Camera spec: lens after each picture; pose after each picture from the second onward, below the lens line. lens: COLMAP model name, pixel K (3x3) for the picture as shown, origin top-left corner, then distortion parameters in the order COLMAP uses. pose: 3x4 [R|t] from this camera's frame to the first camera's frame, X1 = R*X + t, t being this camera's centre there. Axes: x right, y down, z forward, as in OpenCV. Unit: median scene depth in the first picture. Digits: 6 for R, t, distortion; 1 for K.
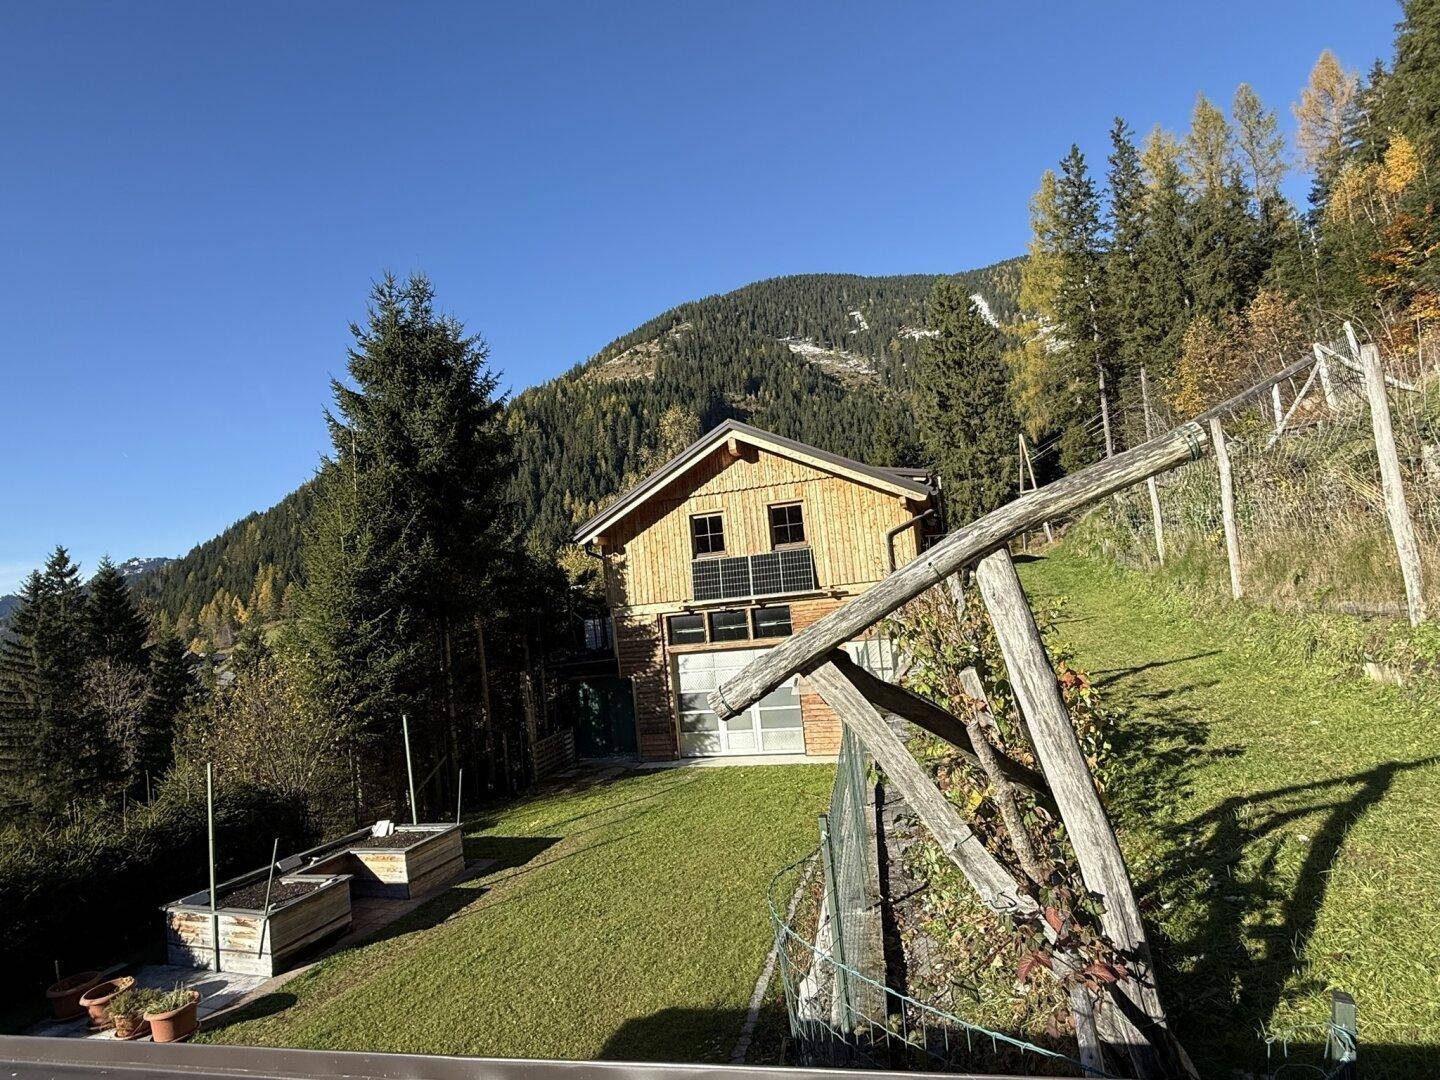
lens RADIAL K [[764.3, 0, 720.0], [0, 764.3, 540.0], [0, 0, 1]] dist [-0.001463, -0.000467]
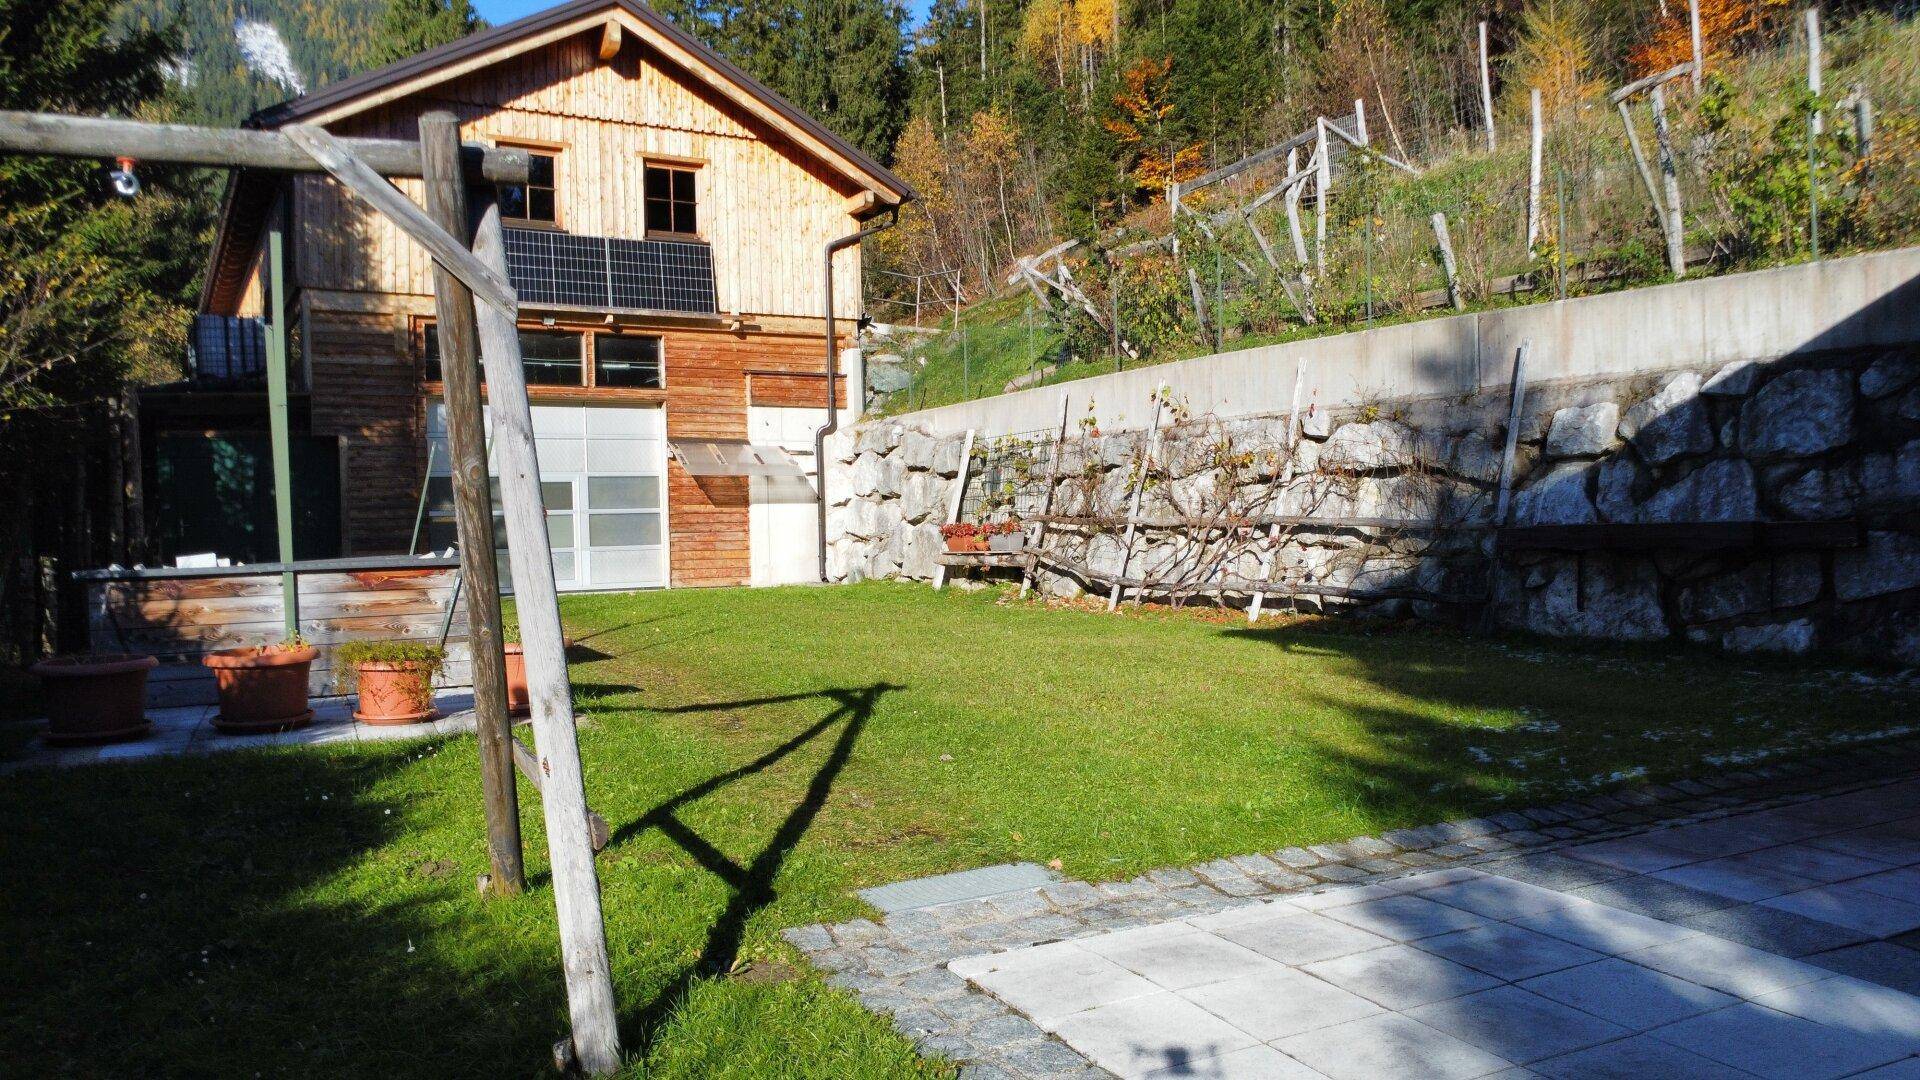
lens RADIAL K [[1386.1, 0, 956.8], [0, 1386.1, 535.3], [0, 0, 1]] dist [-0.025811, 0.004418]
pose [[0.671530, 0.078675, 0.736788, -0.525975], [-0.090780, 0.995592, -0.023571, 0.241070], [-0.735395, -0.051057, 0.675712, 0.105011]]
